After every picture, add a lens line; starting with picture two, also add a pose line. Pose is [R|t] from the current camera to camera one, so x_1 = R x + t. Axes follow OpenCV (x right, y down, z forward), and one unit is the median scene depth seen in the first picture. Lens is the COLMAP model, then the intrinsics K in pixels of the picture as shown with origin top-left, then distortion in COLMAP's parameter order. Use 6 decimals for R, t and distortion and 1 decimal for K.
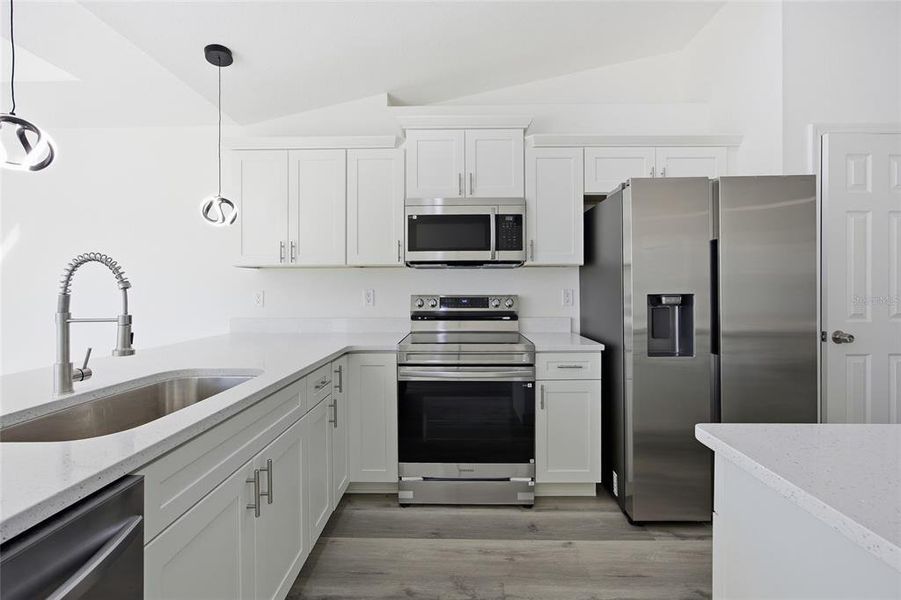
lens RADIAL K [[372.2, 0, 450.0], [0, 372.2, 287.7], [0, 0, 1]] dist [-0.037205, 0.014612]
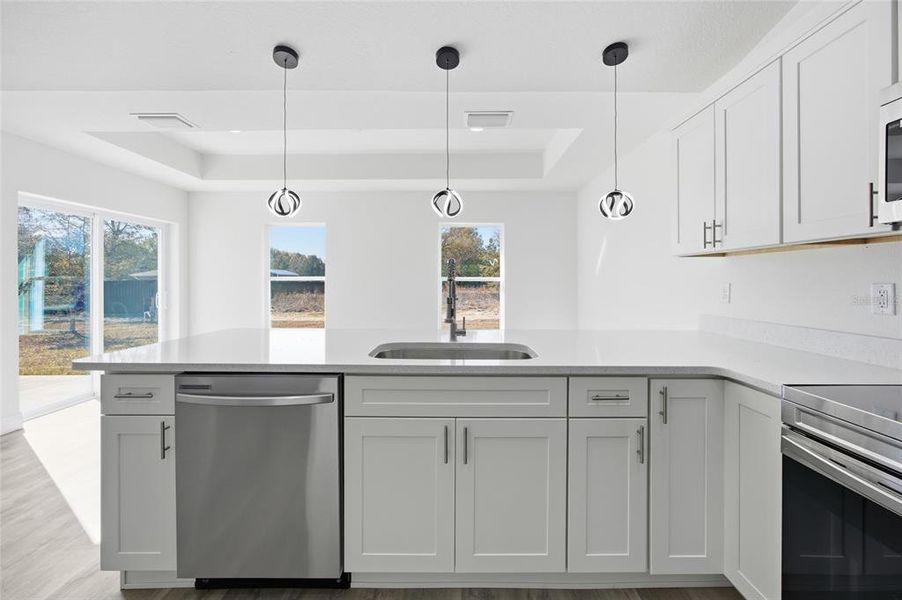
lens RADIAL K [[368.9, 0, 456.7], [0, 368.9, 287.3], [0, 0, 1]] dist [-0.027869, 0.009844]
pose [[0.018287, 0.020279, -0.999627, 0.368631], [0.002140, 0.999791, 0.020322, -0.001719], [0.999830, -0.002511, 0.018240, 0.515560]]
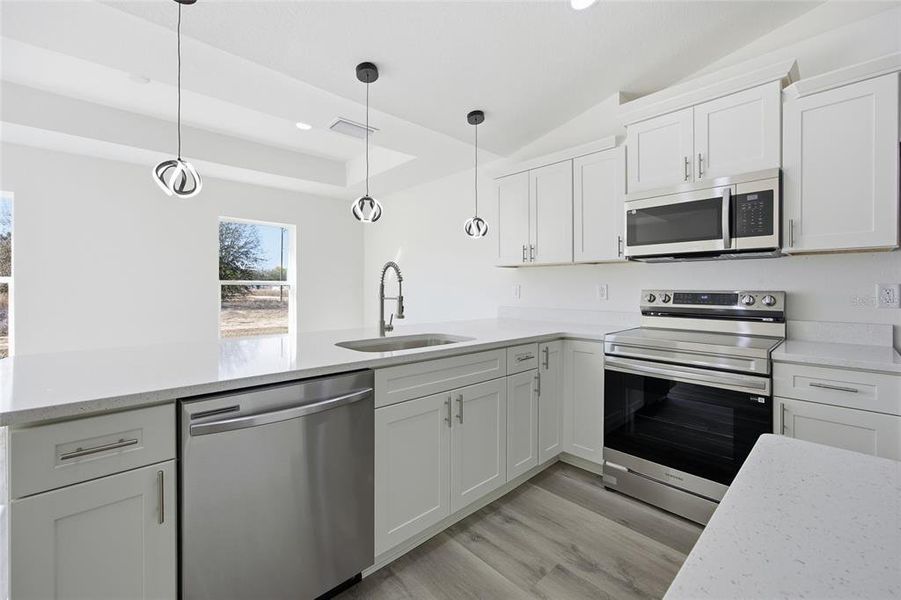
lens RADIAL K [[368.5, 0, 456.2], [0, 368.5, 287.3], [0, 0, 1]] dist [-0.027869, 0.009844]
pose [[0.701894, 0.004264, -0.712269, 0.305609], [-0.002211, 0.999990, 0.003808, 0.013155], [0.712278, -0.001098, 0.701897, -0.038786]]
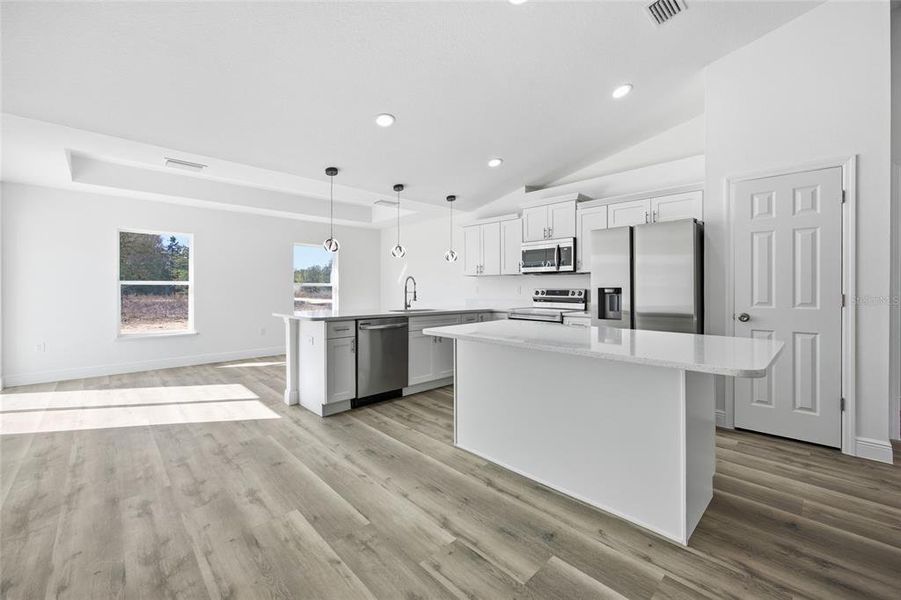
lens RADIAL K [[372.2, 0, 450.0], [0, 372.2, 287.7], [0, 0, 1]] dist [-0.037205, 0.014612]
pose [[0.704307, 0.003414, -0.709887, 1.234578], [-0.003675, 0.999993, 0.001163, 0.016200], [0.709886, 0.001790, 0.704314, -0.874283]]
